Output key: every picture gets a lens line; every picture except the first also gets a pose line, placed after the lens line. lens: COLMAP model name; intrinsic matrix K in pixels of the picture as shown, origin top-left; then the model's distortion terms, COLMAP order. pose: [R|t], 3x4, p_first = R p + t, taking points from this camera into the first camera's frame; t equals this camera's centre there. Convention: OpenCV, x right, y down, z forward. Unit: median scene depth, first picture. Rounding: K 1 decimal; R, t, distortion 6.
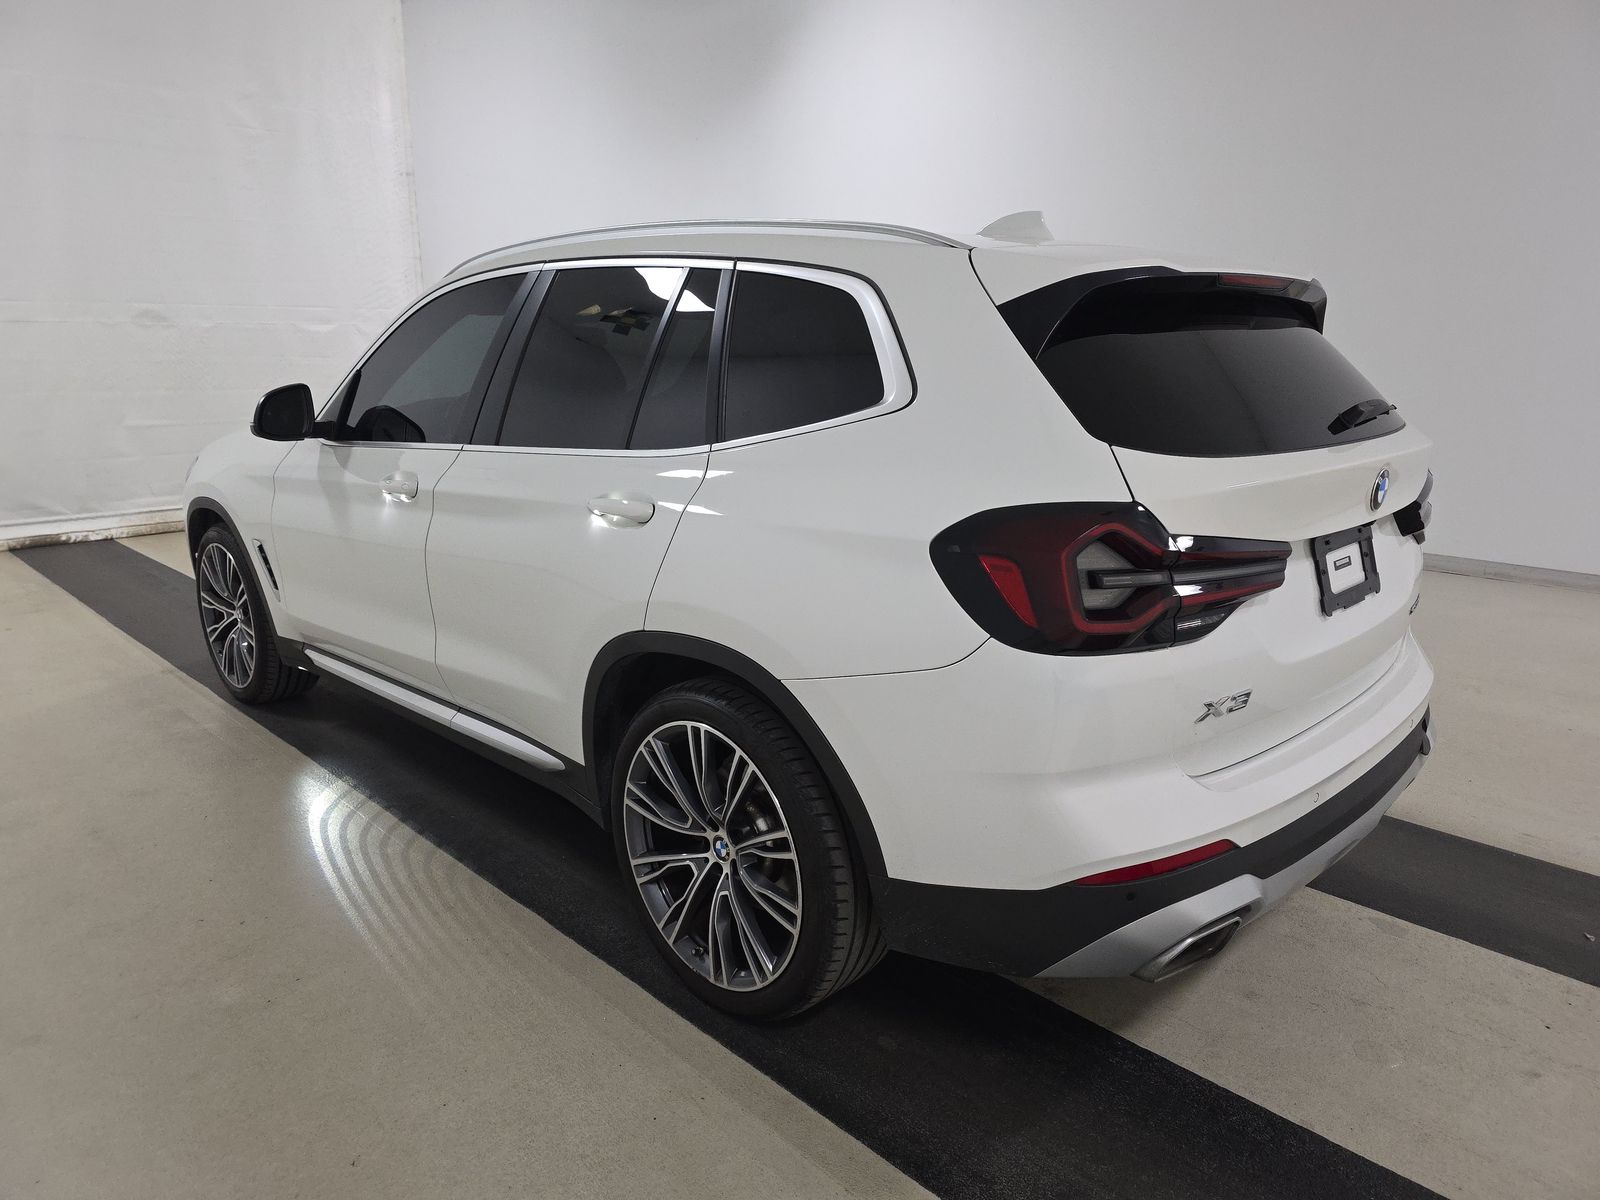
lens RADIAL K [[1090.0, 0, 800.0], [0, 1090.0, 600.0], [0, 0, 1]] dist [0.036706, -0.079063]
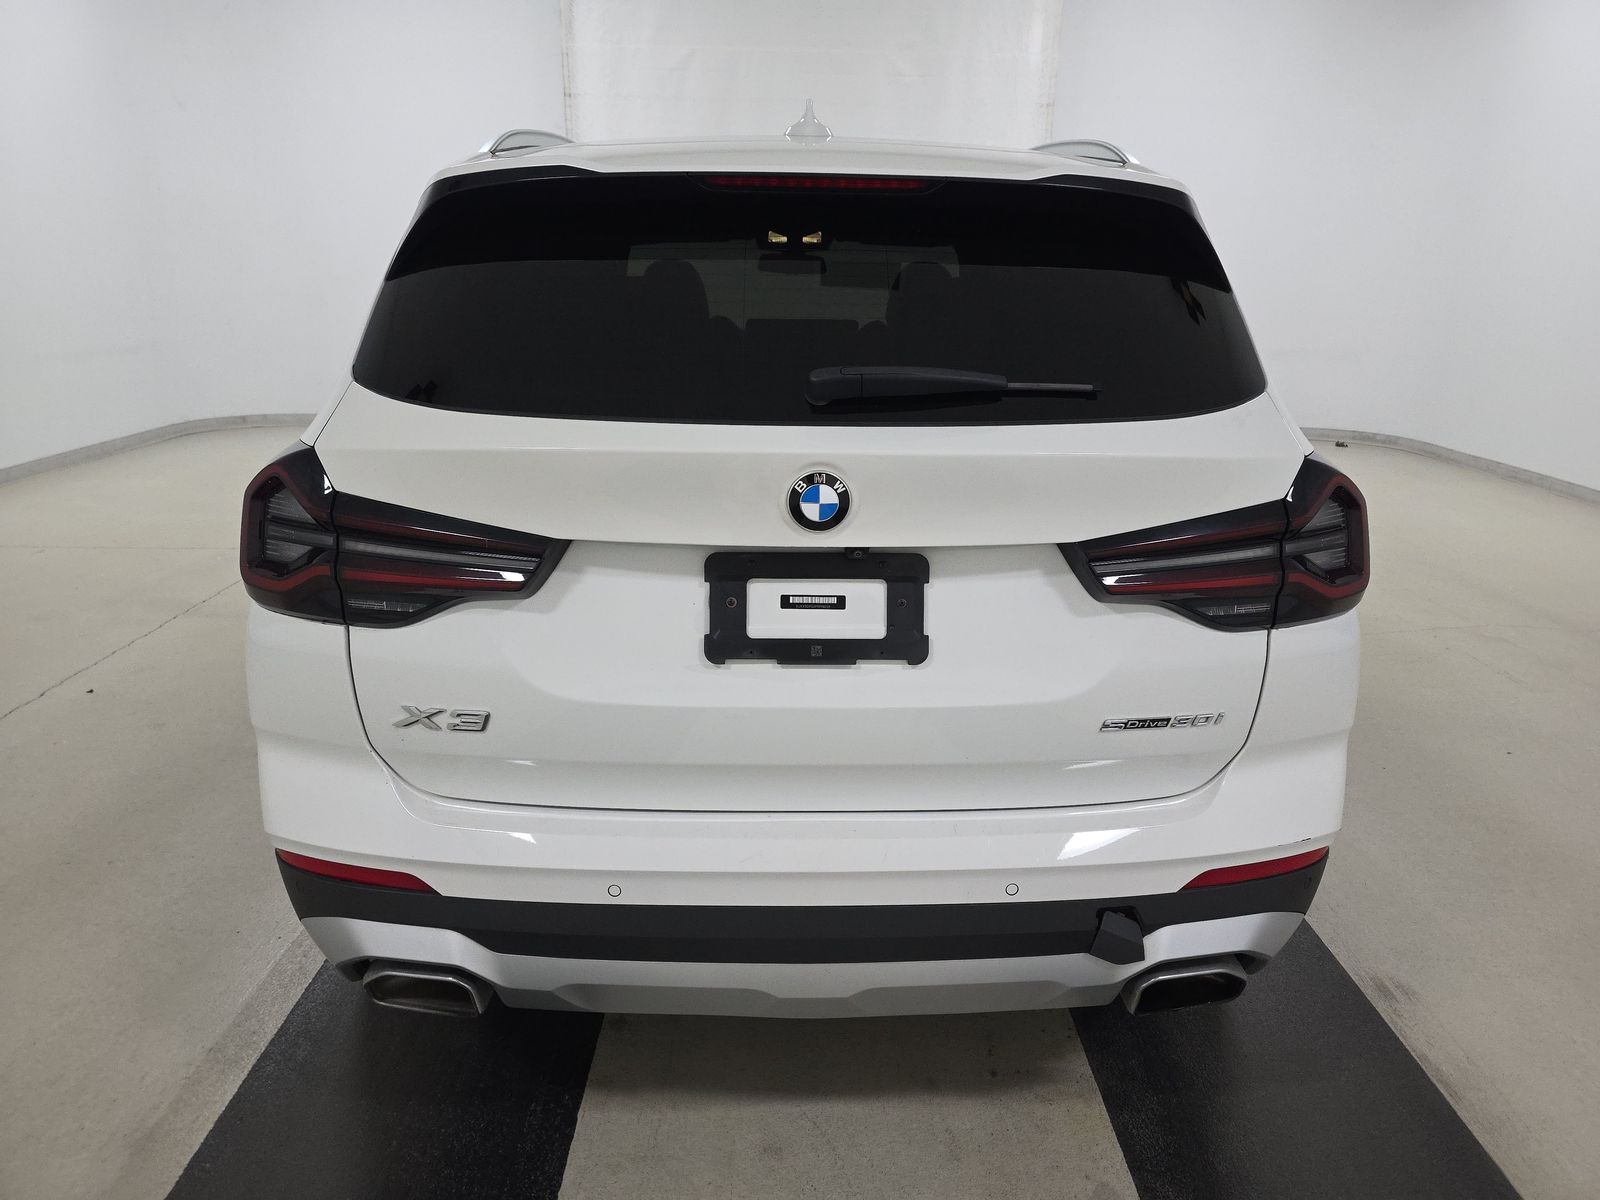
lens RADIAL K [[1090.0, 0, 800.0], [0, 1090.0, 600.0], [0, 0, 1]] dist [0.036706, -0.079063]
pose [[0.734862, 0.213239, -0.643822, 1.038477], [-0.179529, 0.976585, 0.118537, -0.126844], [0.654024, 0.028476, 0.755938, 0.537302]]
